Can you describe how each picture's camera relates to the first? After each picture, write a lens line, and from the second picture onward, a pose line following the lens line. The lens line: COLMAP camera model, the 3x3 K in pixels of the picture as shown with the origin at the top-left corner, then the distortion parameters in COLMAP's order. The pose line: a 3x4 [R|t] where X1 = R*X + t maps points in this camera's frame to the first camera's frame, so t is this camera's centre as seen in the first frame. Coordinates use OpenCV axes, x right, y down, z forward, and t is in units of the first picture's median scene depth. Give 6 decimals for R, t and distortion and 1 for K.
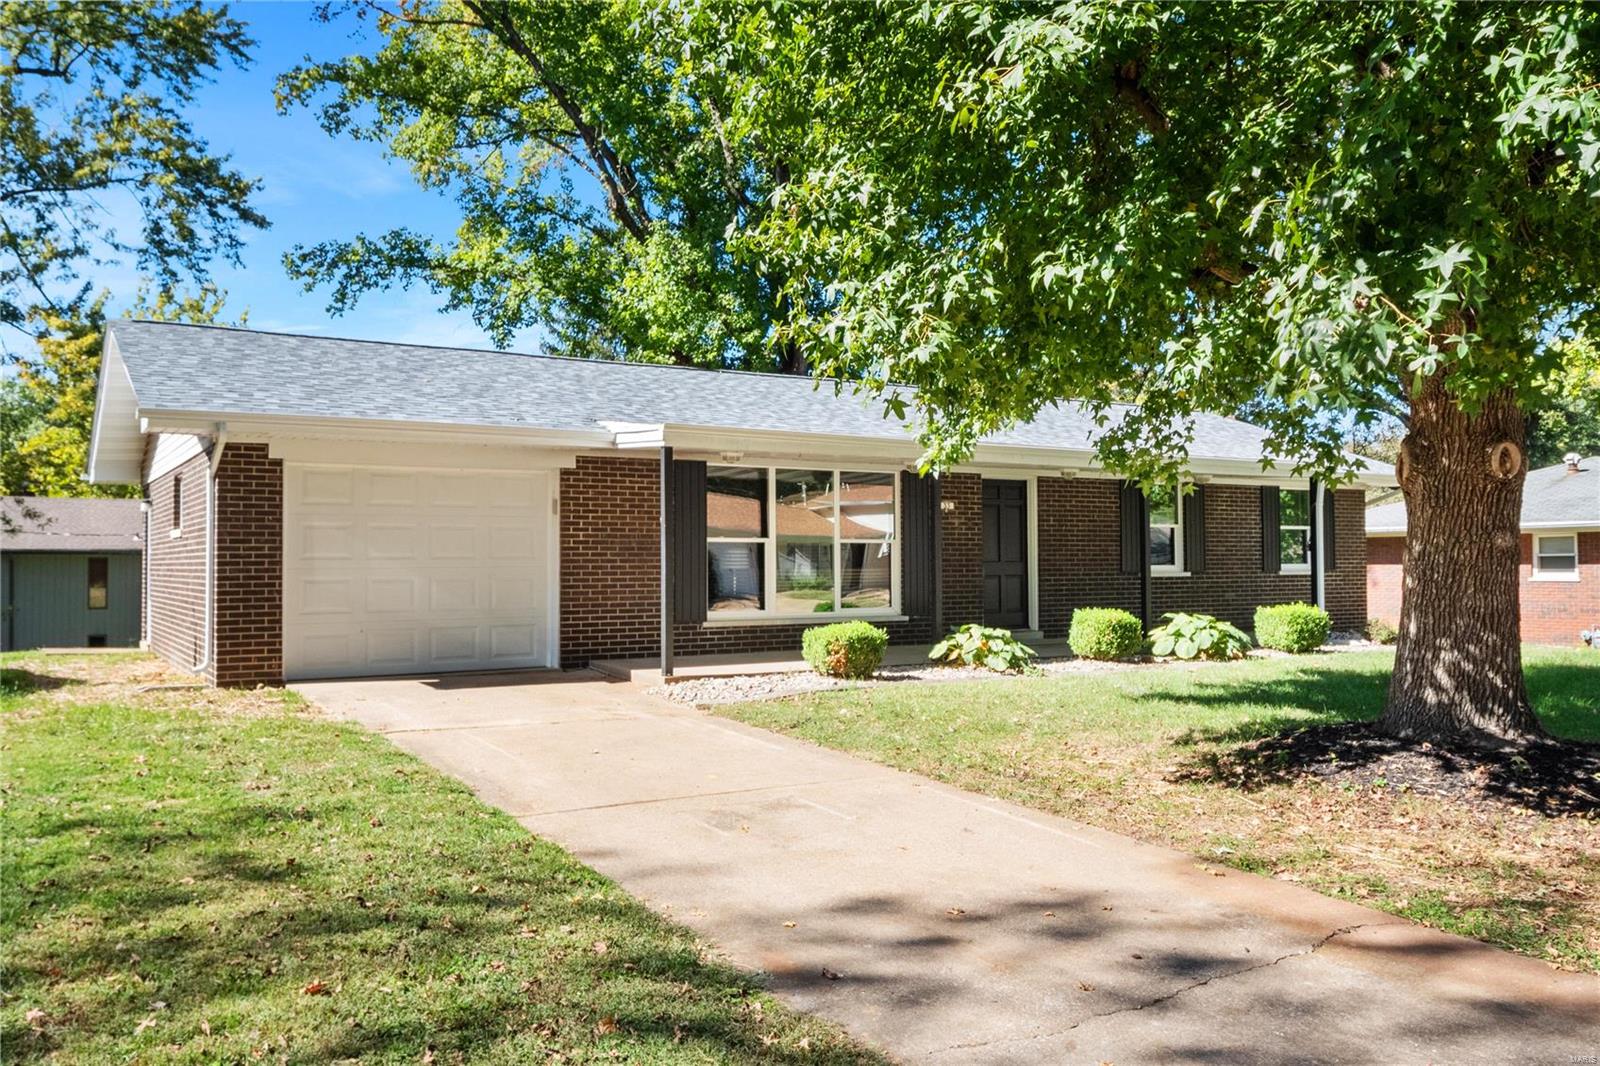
lens RADIAL K [[1188.9, 0, 798.7], [0, 1188.9, 525.9], [0, 0, 1]] dist [-0.004624, -0.020401]
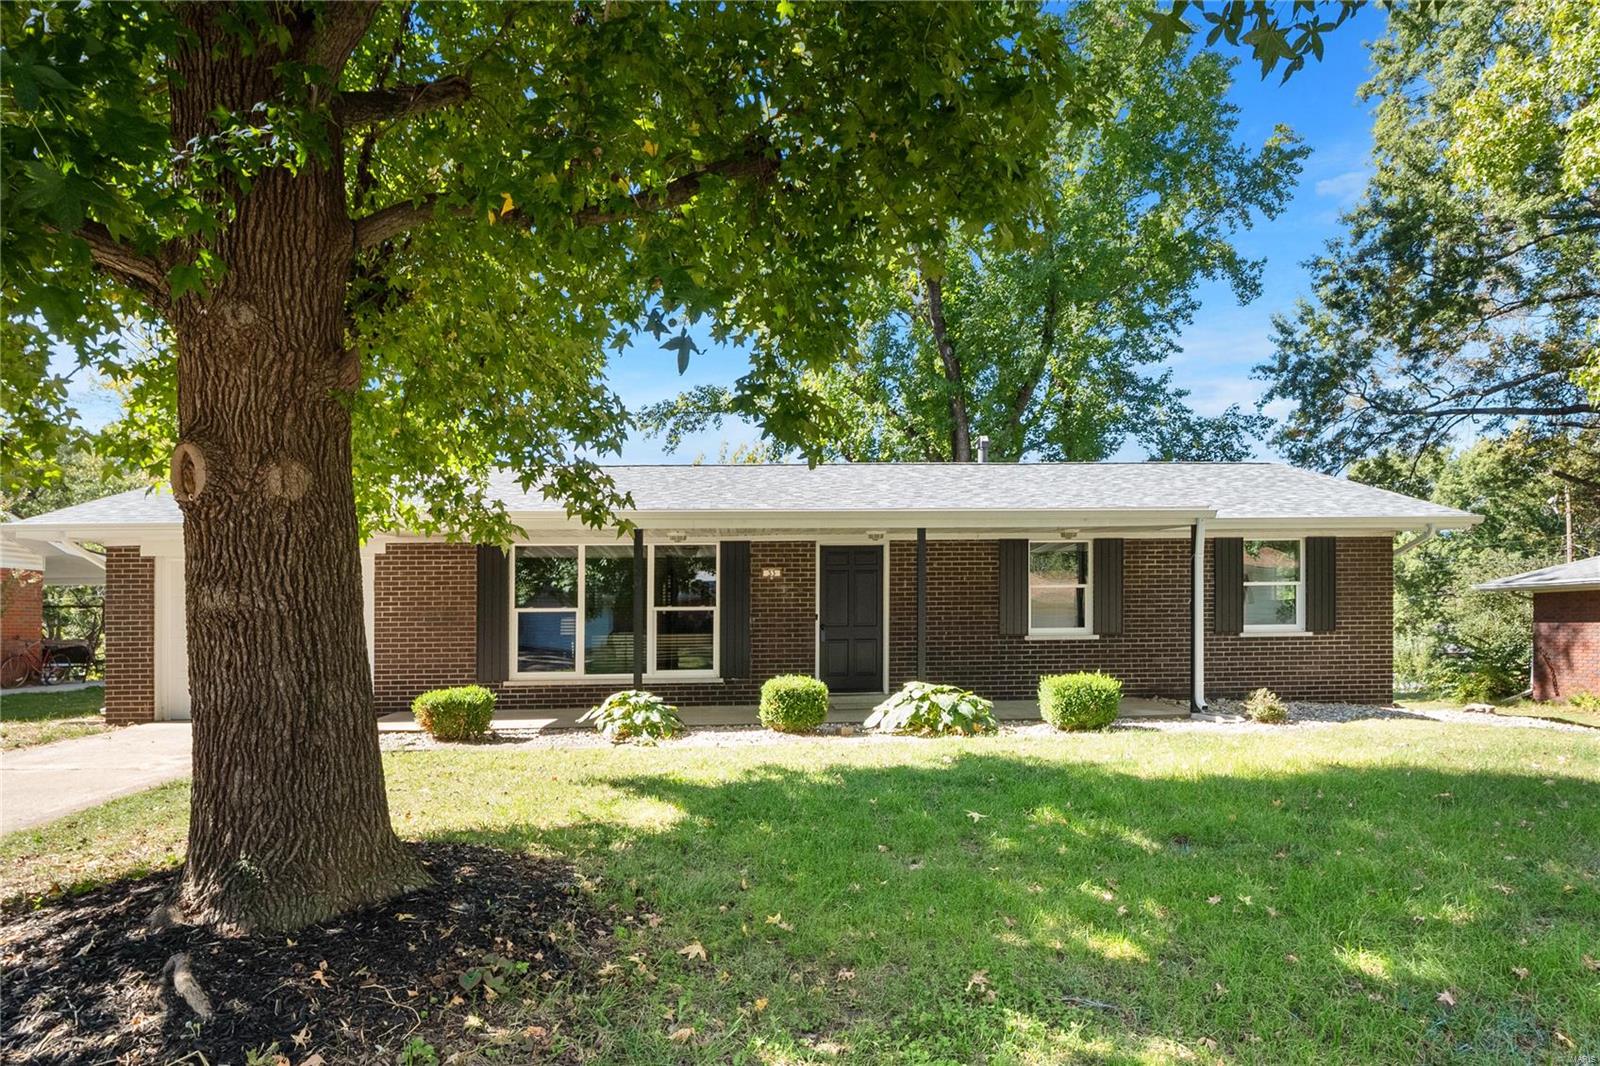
lens RADIAL K [[890.5, 0, 801.1], [0, 890.5, 539.9], [0, 0, 1]] dist [-0.003760, -0.000638]
pose [[0.887630, -0.053240, -0.457470, 0.558695], [0.023051, 0.997187, -0.071327, 0.011542], [0.459980, 0.052767, 0.886360, 0.346164]]
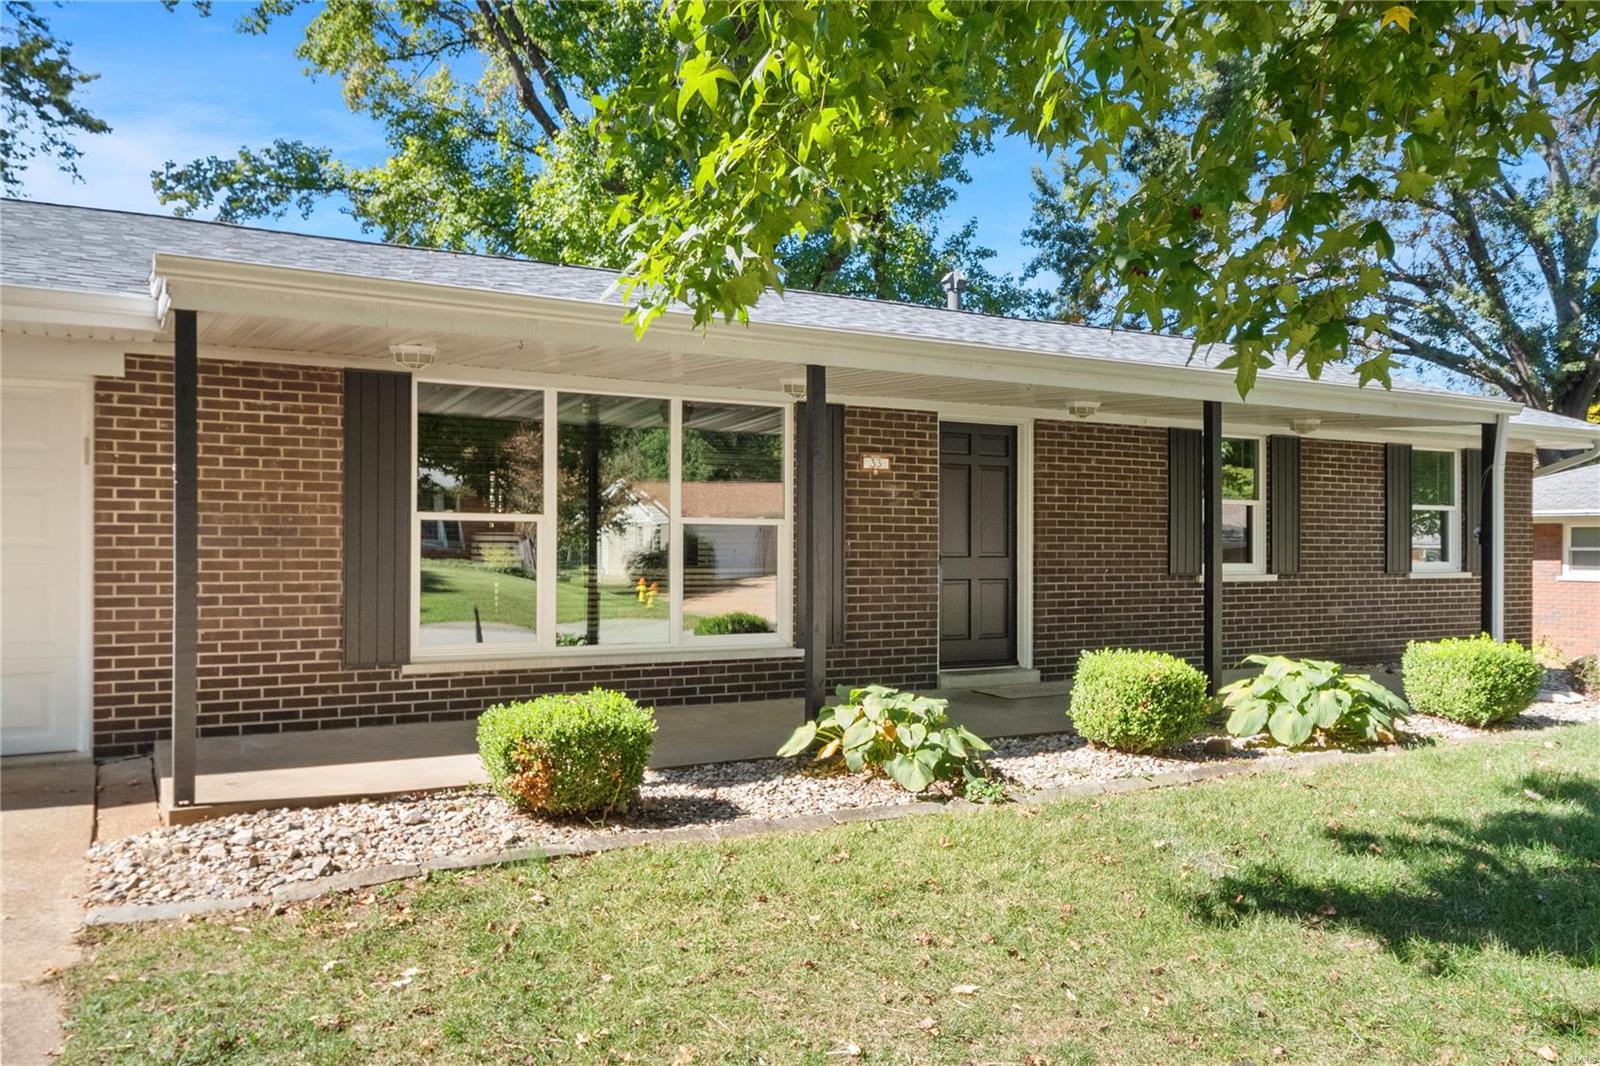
lens RADIAL K [[1188.9, 0, 802.0], [0, 1188.9, 536.8], [0, 0, 1]] dist [-0.004624, -0.020401]
pose [[0.999473, 0.007963, -0.031482, 0.116883], [-0.007245, 0.999713, 0.022840, 0.007279], [0.031655, -0.022599, 0.999243, 0.439967]]
